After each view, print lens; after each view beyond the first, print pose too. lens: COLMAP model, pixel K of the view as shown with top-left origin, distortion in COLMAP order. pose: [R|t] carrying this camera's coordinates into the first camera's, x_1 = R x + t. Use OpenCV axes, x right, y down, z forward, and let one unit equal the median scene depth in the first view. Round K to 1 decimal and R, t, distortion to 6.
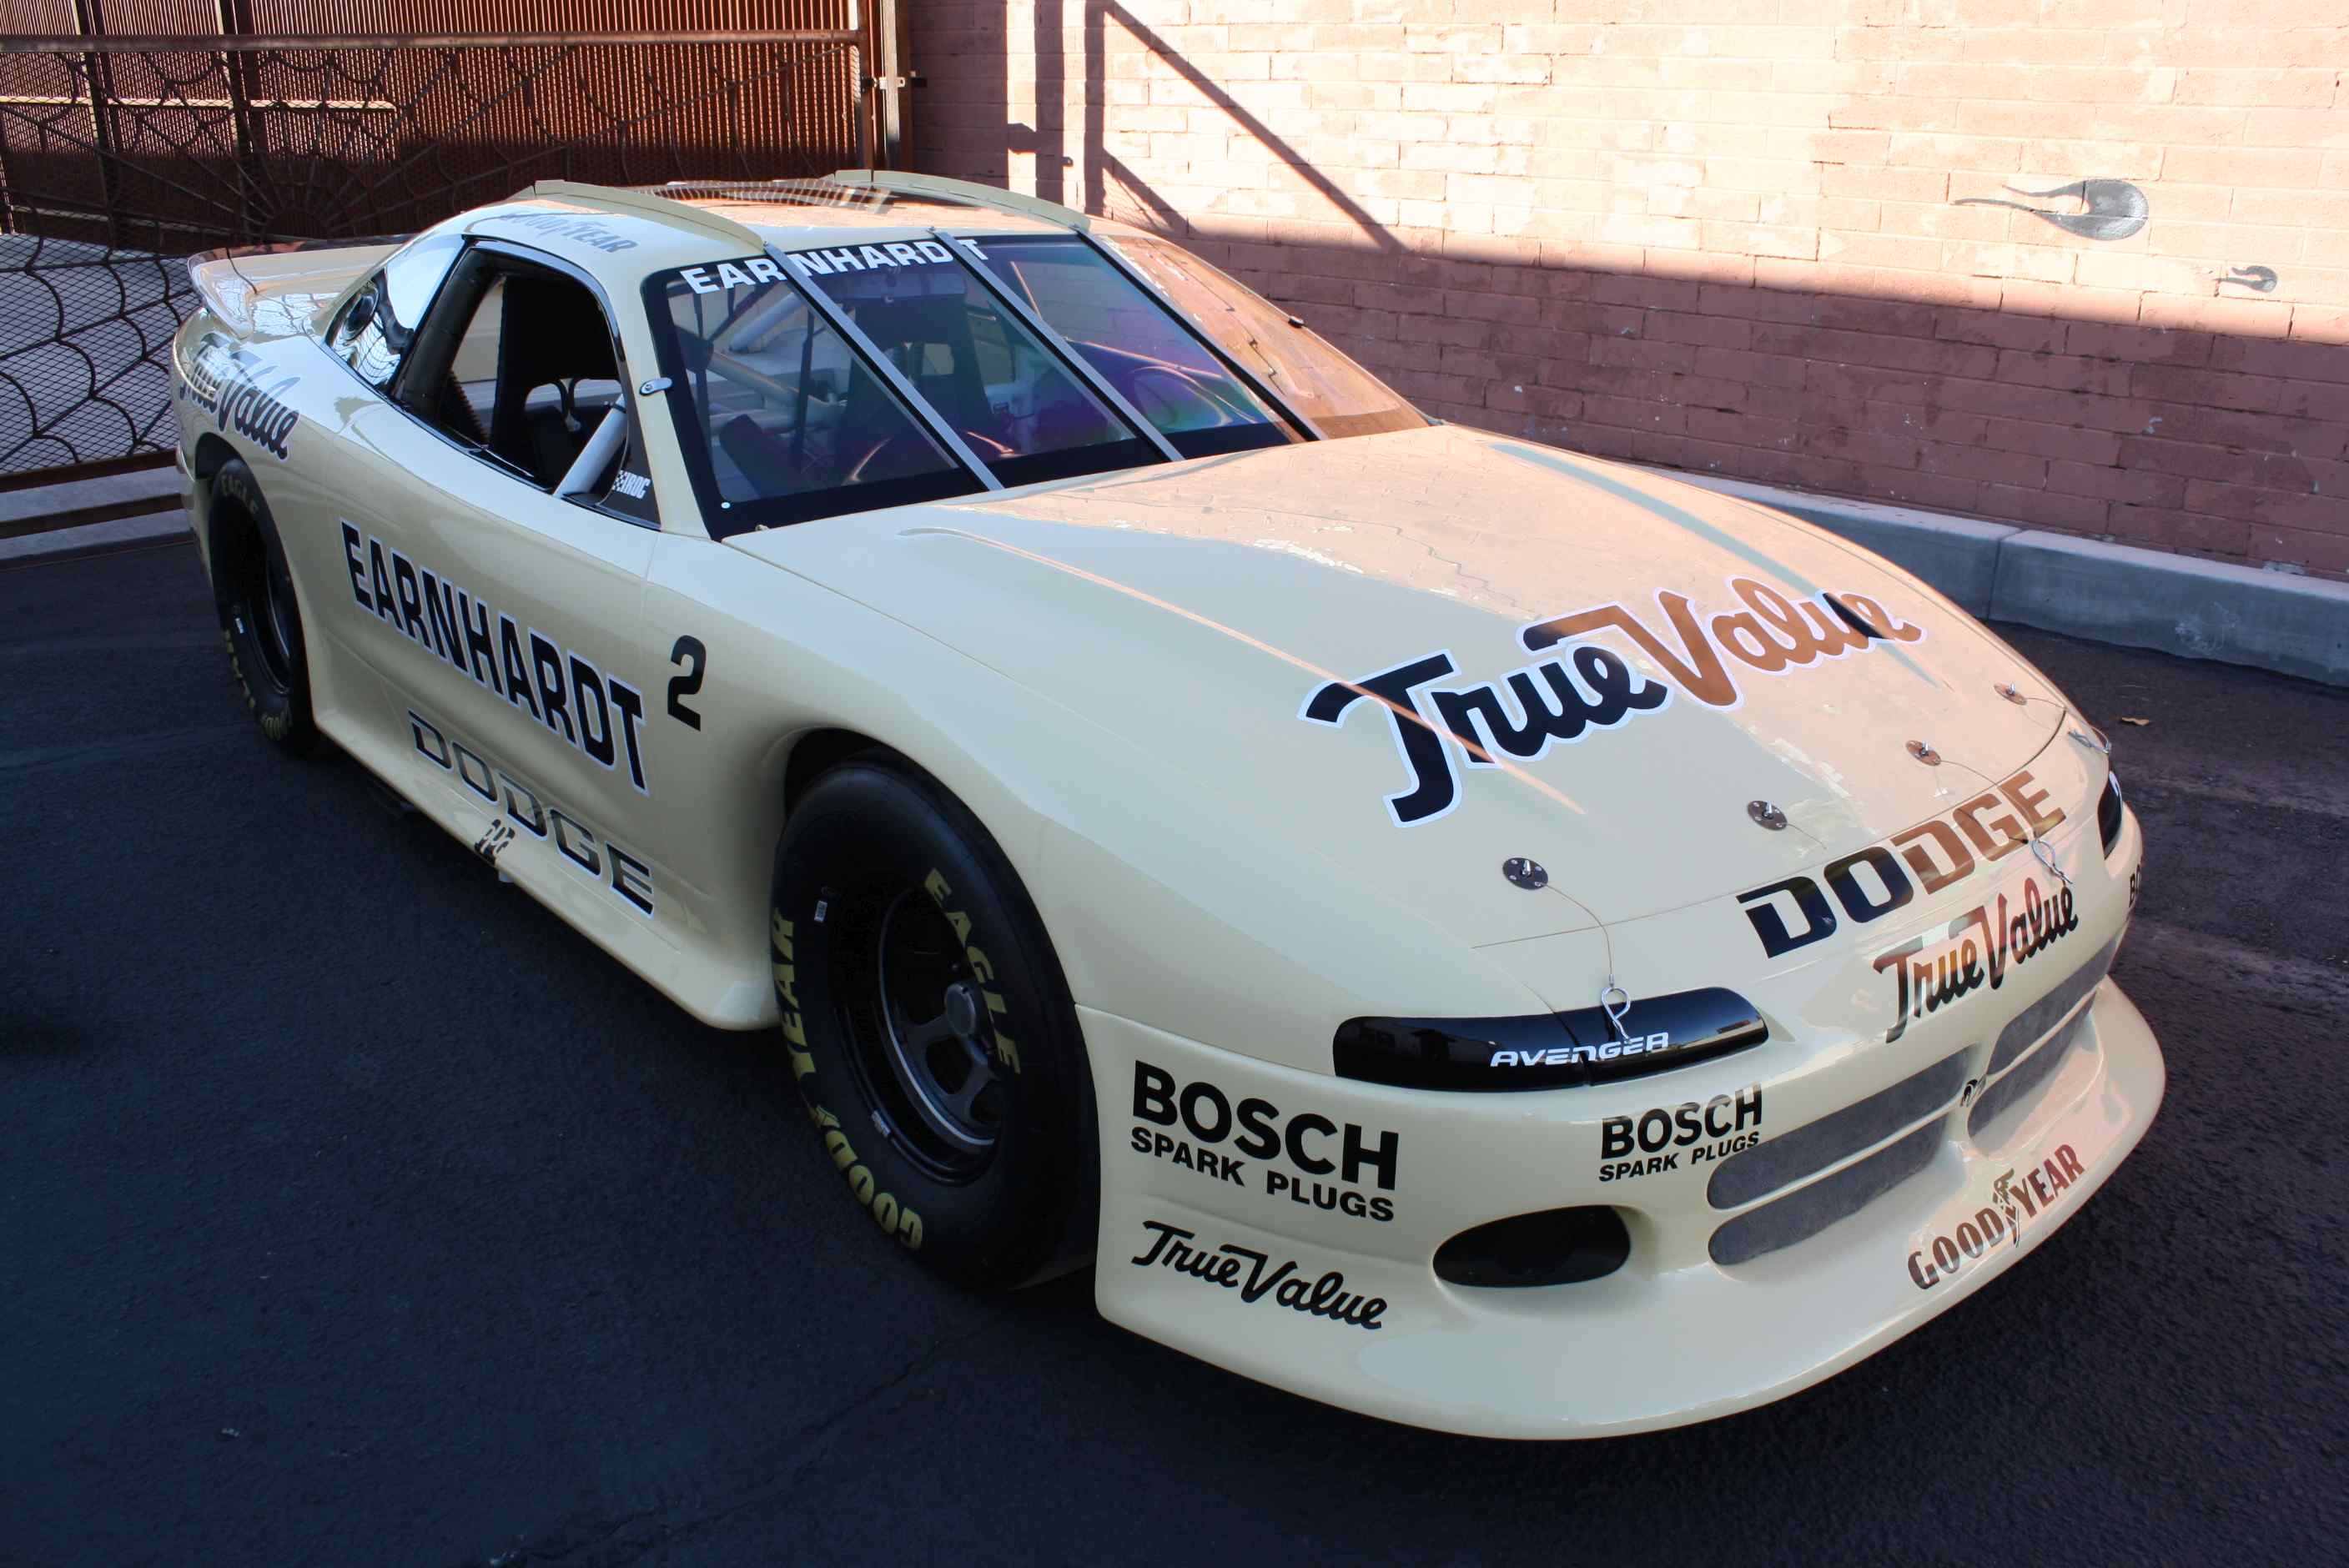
lens RADIAL K [[1984.7, 0, 1187.8], [0, 1984.7, 786.8], [0, 0, 1]] dist [-0.160651, 0.133519]
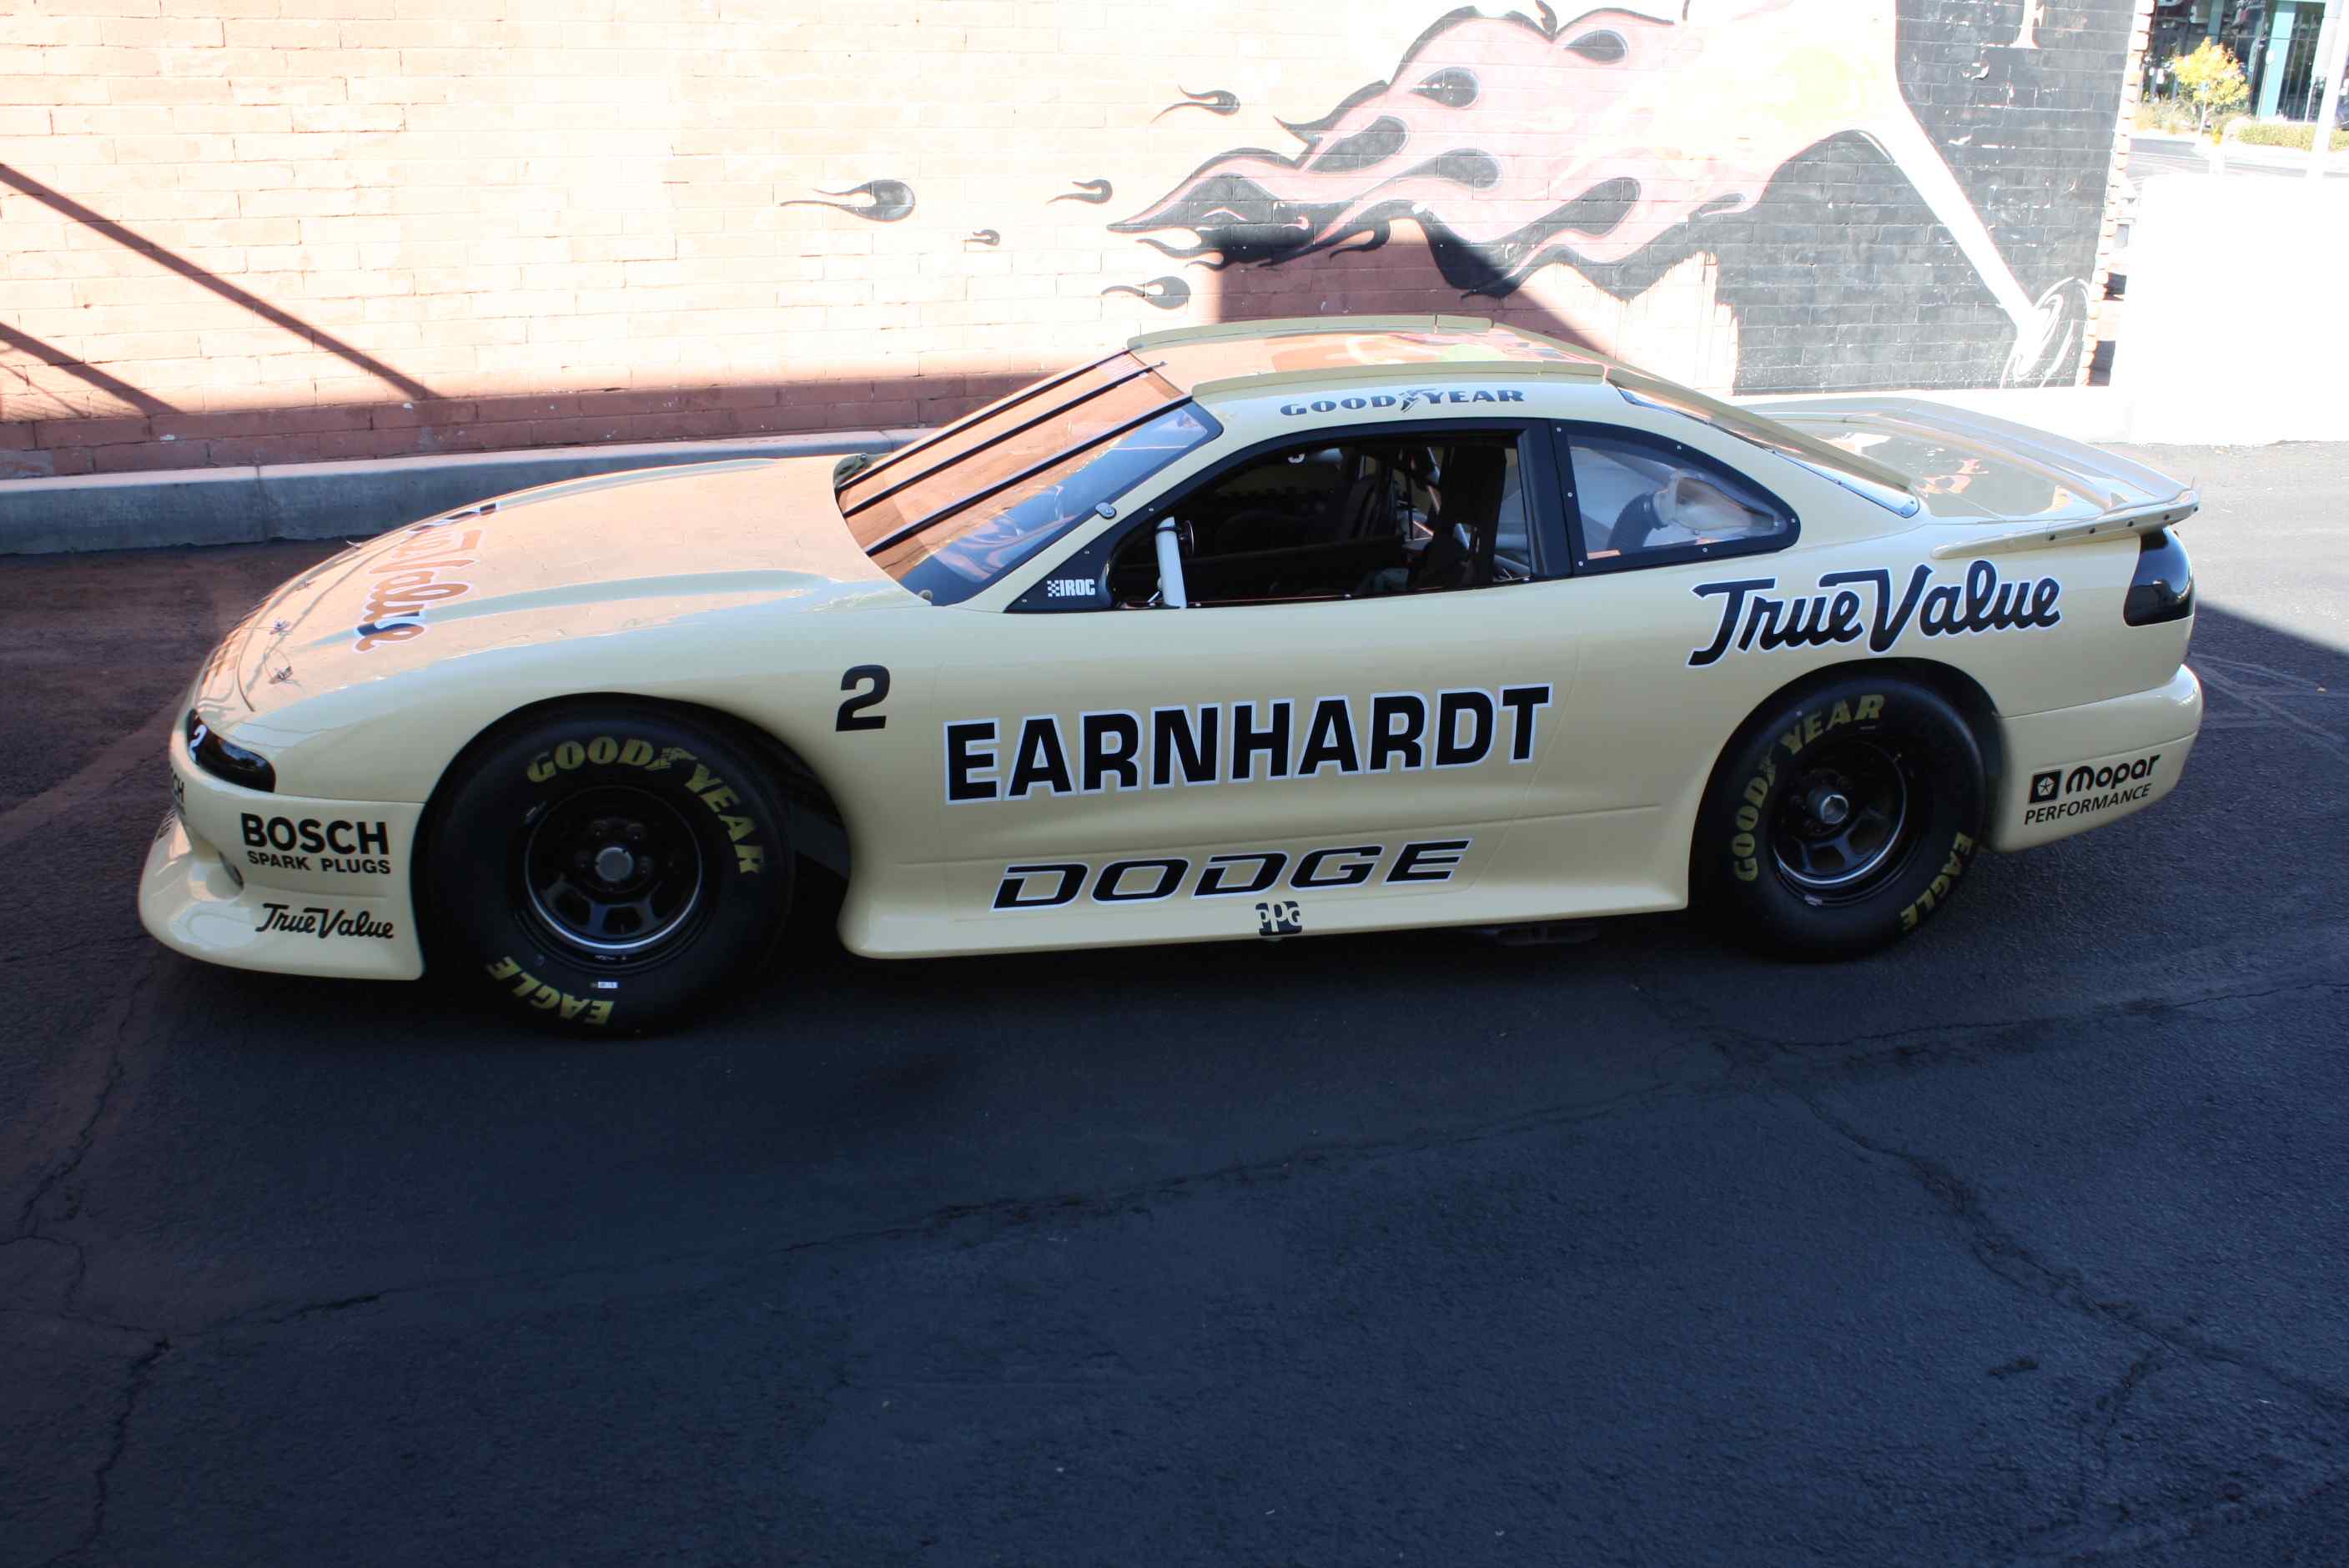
lens RADIAL K [[2200.8, 0, 1206.7], [0, 2200.8, 758.5], [0, 0, 1]] dist [-0.112346, 0.000000]
pose [[0.420938, -0.297115, 0.857049, -1.126600], [0.278841, 0.941469, 0.189429, -0.183589], [-0.863168, 0.159243, 0.479148, 0.099289]]
